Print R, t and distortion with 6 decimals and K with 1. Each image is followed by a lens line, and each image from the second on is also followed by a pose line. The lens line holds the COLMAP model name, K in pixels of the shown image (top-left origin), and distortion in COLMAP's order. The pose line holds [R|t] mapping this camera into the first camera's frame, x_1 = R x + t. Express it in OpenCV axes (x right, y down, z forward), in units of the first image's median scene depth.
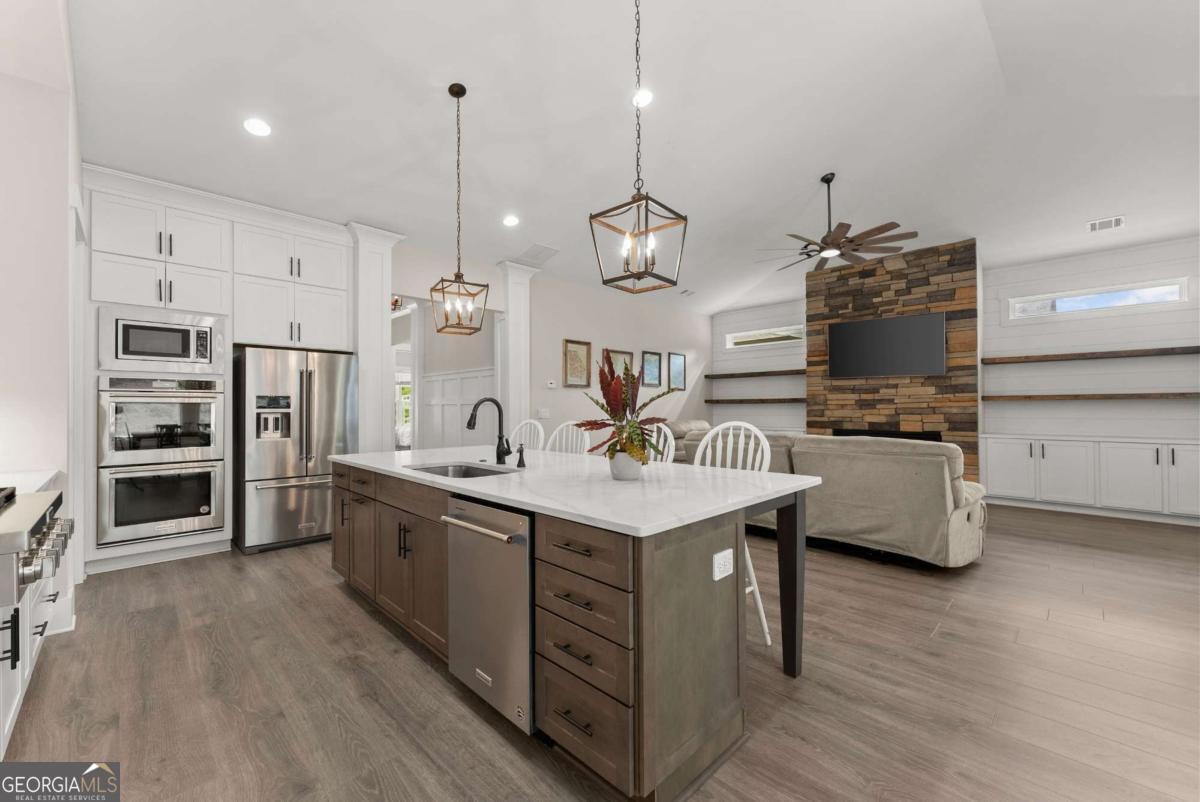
lens RADIAL K [[483.9, 0, 594.7], [0, 483.9, 401.8], [0, 0, 1]] dist [-0.000999, 0.000209]
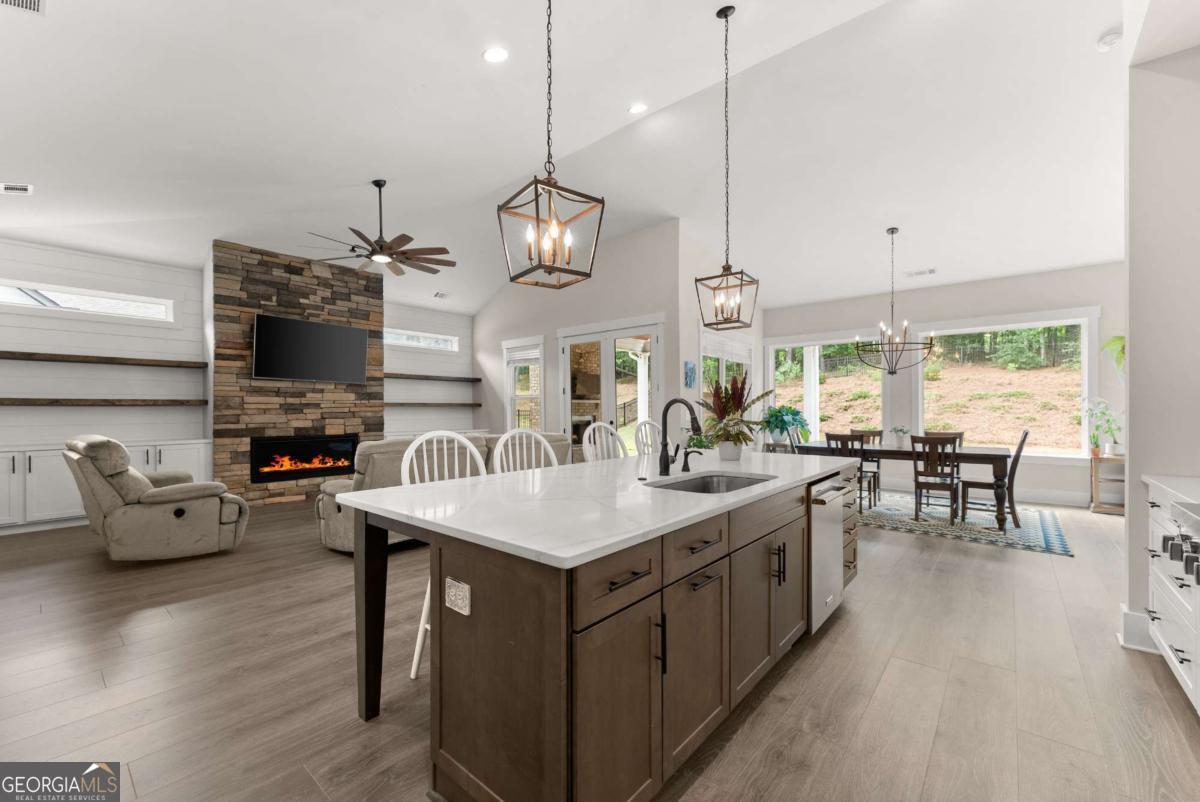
lens RADIAL K [[483.9, 0, 596.6], [0, 483.9, 413.5], [0, 0, 1]] dist [-0.000999, 0.000209]
pose [[-0.103427, -0.003244, 0.994632, -0.474809], [-0.008872, 0.999958, 0.002338, 0.007827], [-0.994598, -0.008582, -0.103451, 0.552689]]
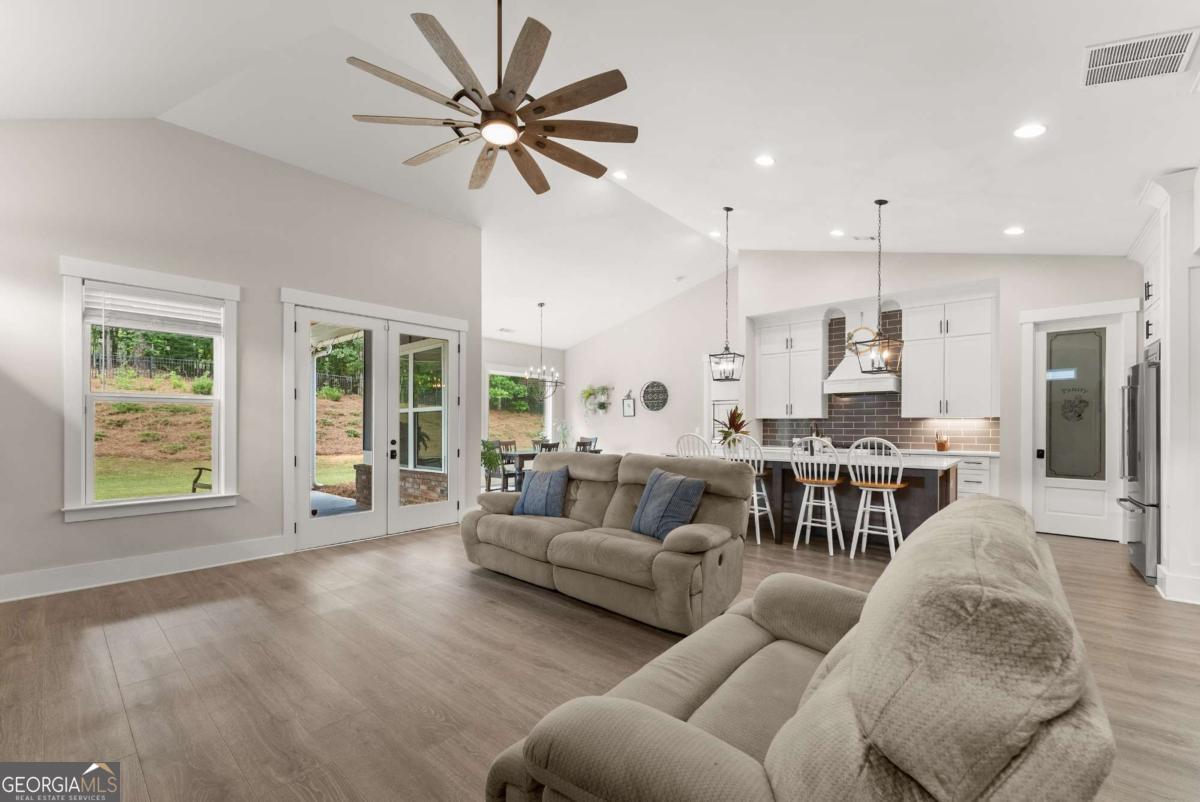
lens RADIAL K [[483.9, 0, 602.2], [0, 483.9, 427.5], [0, 0, 1]] dist [-0.000999, 0.000209]
pose [[-0.996600, 0.003541, -0.082312, 0.343474], [0.004070, 0.999972, -0.006260, 0.011971], [0.082288, -0.006574, -0.996587, 1.280789]]
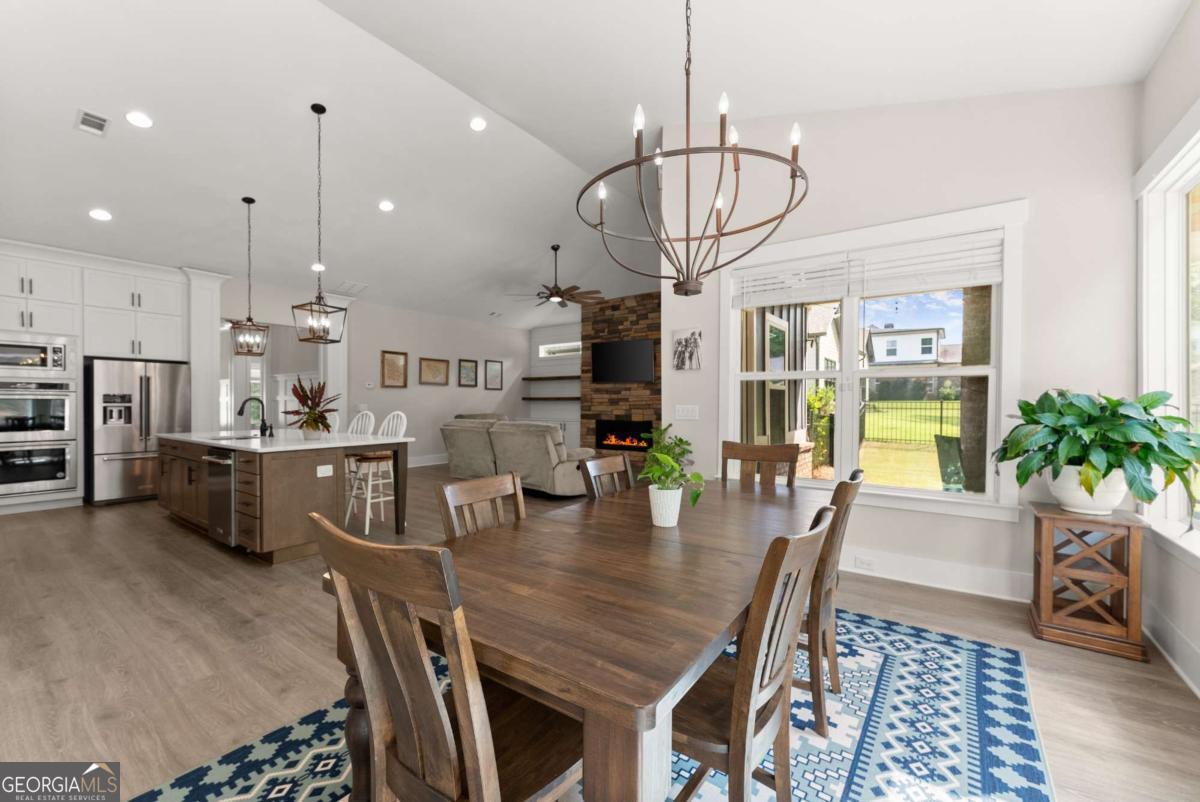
lens RADIAL K [[483.9, 0, 598.8], [0, 483.9, 405.0], [0, 0, 1]] dist [-0.000999, 0.000209]
pose [[0.985429, 0.003416, 0.170052, 0.305339], [-0.006019, 0.999872, 0.014792, -0.006703], [-0.169979, -0.015600, 0.985324, -0.399469]]
